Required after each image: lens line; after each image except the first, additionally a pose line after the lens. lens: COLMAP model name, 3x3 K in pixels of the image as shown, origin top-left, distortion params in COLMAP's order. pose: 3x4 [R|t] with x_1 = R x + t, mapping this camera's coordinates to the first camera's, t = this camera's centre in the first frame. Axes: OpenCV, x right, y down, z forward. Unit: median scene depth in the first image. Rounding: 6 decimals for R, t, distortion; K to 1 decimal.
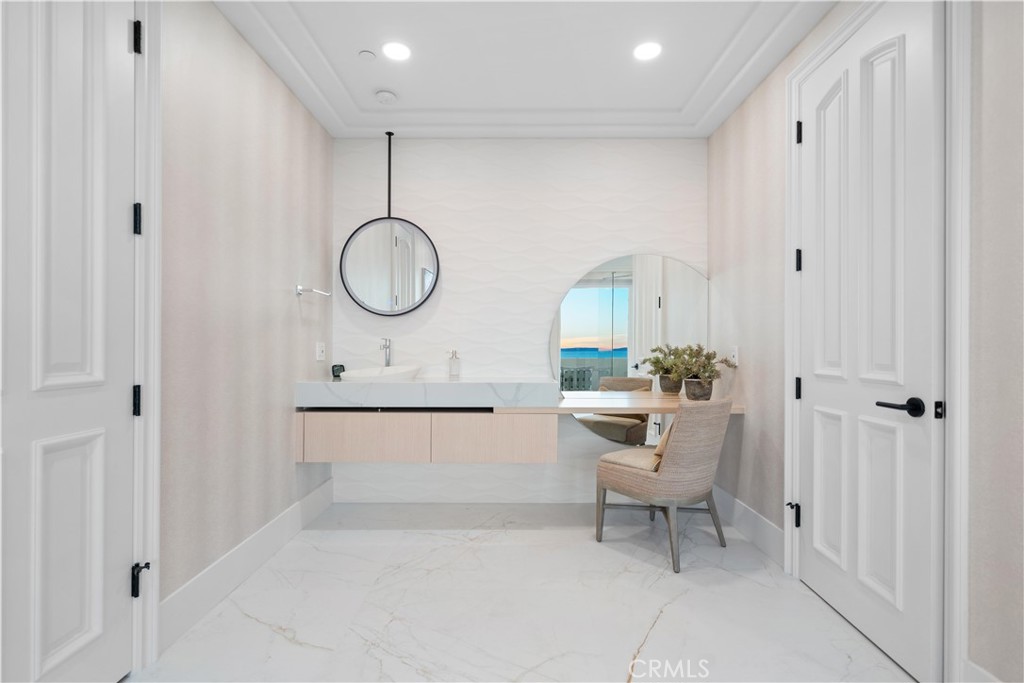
lens RADIAL K [[474.9, 0, 519.1], [0, 474.9, 341.0], [0, 0, 1]] dist [0.002906, -0.000561]
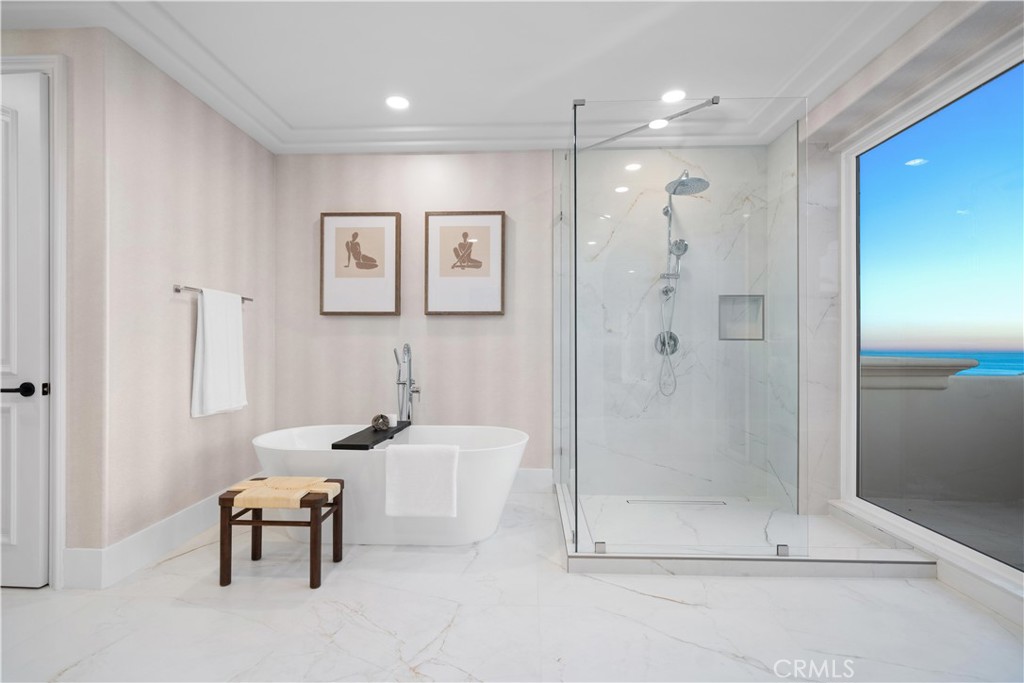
lens RADIAL K [[474.9, 0, 515.3], [0, 474.9, 341.2], [0, 0, 1]] dist [0.002906, -0.000561]
pose [[0.062520, -0.003286, 0.998038, -0.443995], [-0.001245, 0.999994, 0.003370, -0.004787], [-0.998043, -0.001454, 0.062516, -0.485193]]
